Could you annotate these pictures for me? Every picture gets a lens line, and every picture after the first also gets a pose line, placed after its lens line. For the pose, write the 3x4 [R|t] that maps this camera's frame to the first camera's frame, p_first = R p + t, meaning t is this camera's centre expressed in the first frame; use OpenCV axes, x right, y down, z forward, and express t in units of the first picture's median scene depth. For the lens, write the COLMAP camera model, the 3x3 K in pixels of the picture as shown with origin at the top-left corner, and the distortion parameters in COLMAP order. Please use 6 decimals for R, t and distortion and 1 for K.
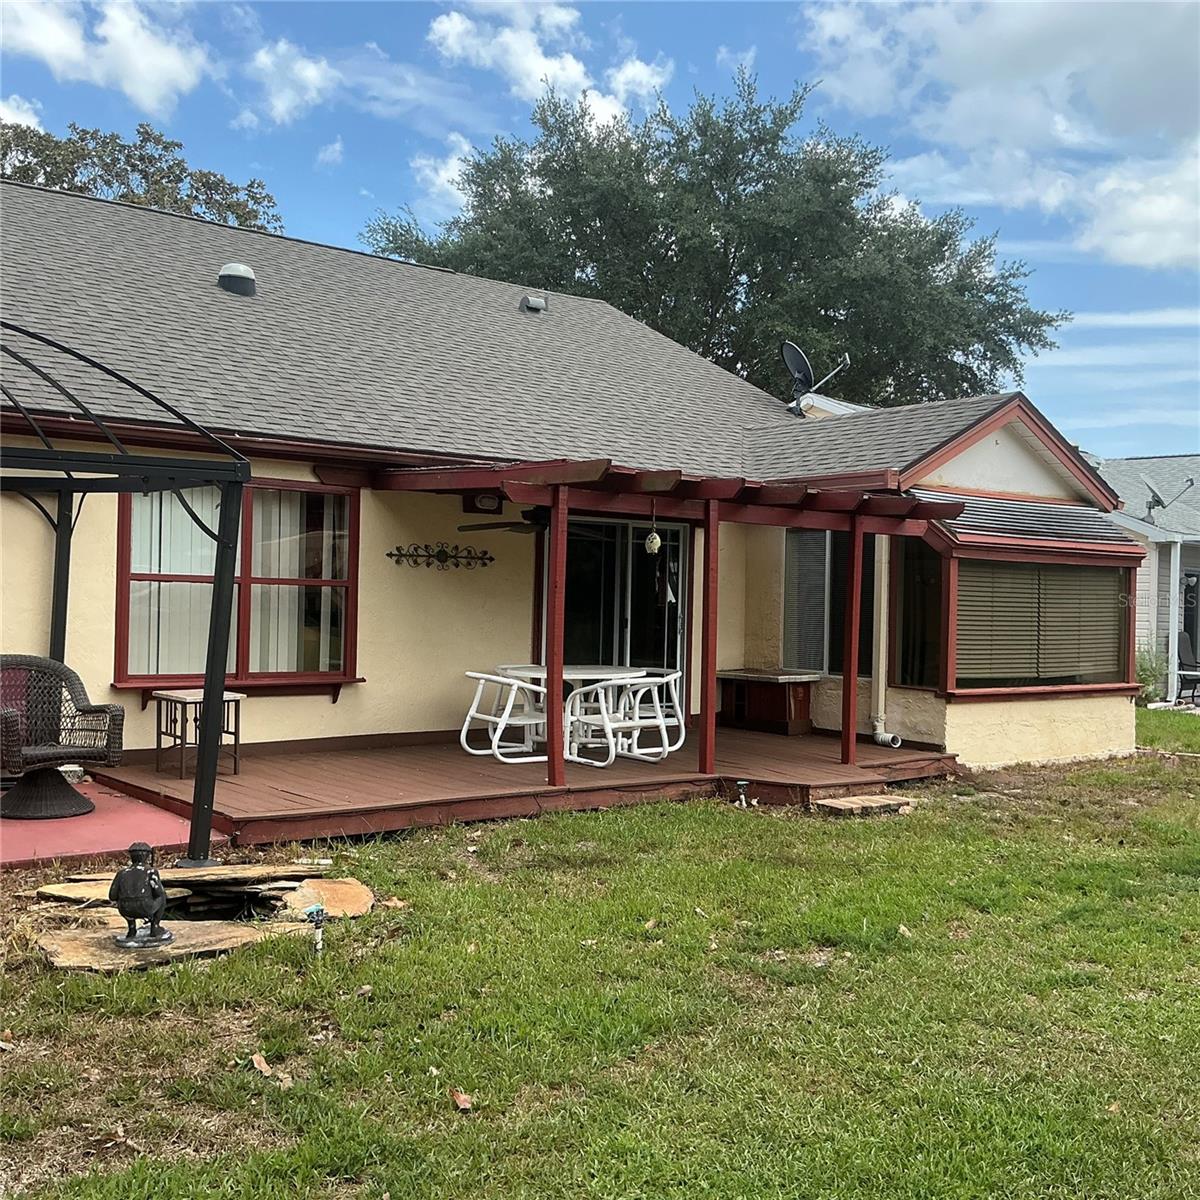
lens RADIAL K [[1336.3, 0, 604.4], [0, 1336.3, 618.8], [0, 0, 1]] dist [0.132053, -0.312584]
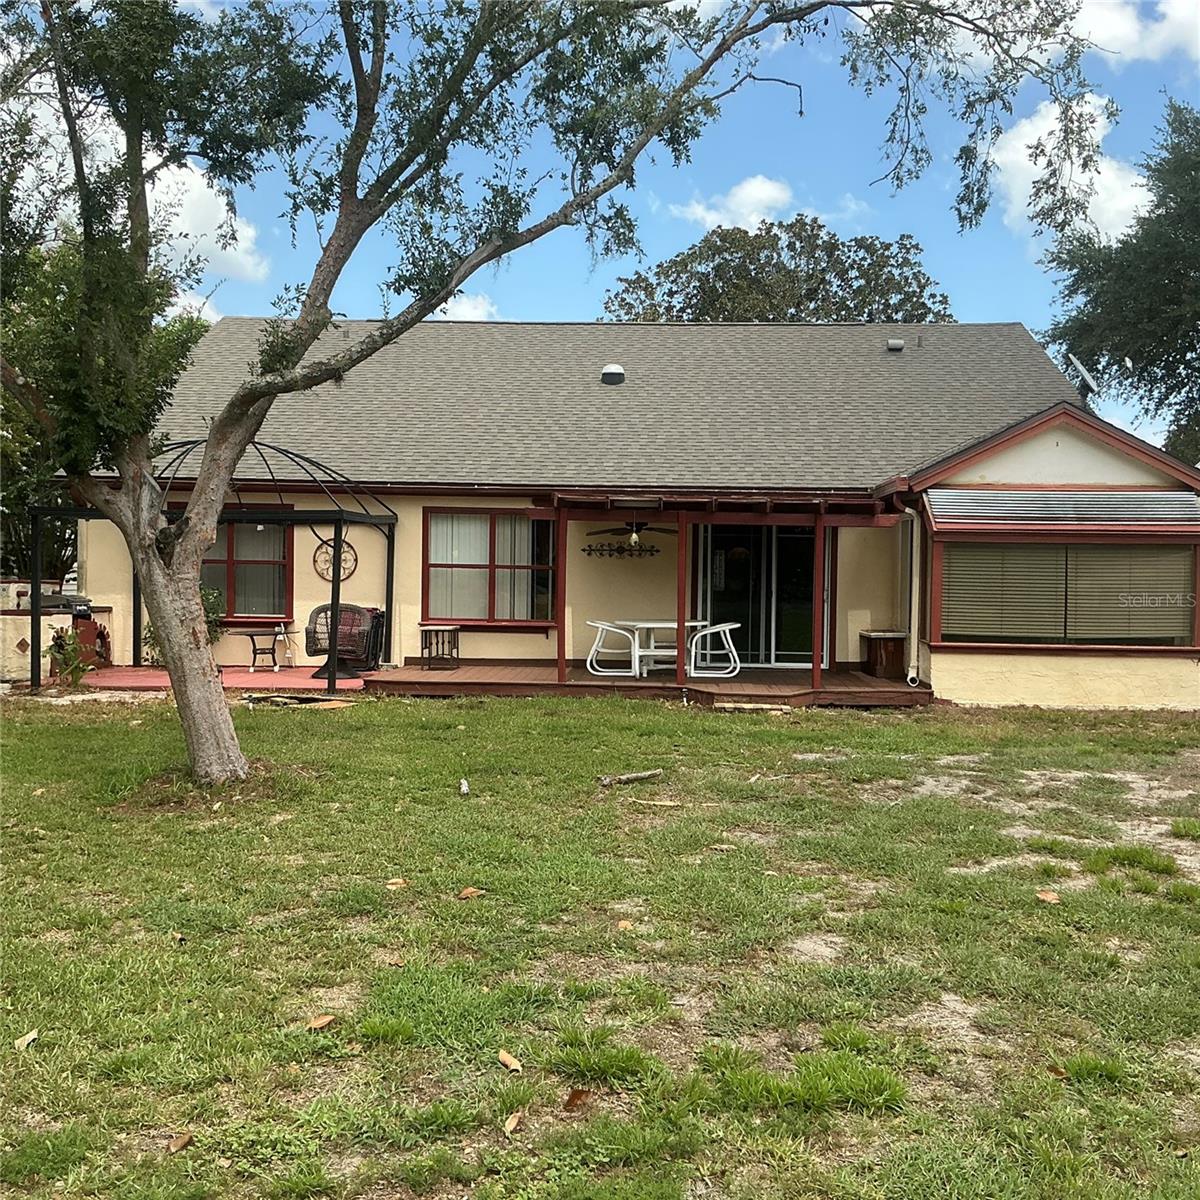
lens RADIAL K [[1336.3, 0, 604.4], [0, 1336.3, 618.8], [0, 0, 1]] dist [0.132053, -0.312584]
pose [[0.747396, 0.011024, -0.664287, 0.941753], [-0.006235, 0.999935, 0.009580, 0.020286], [0.664349, -0.003018, 0.747416, -0.204102]]
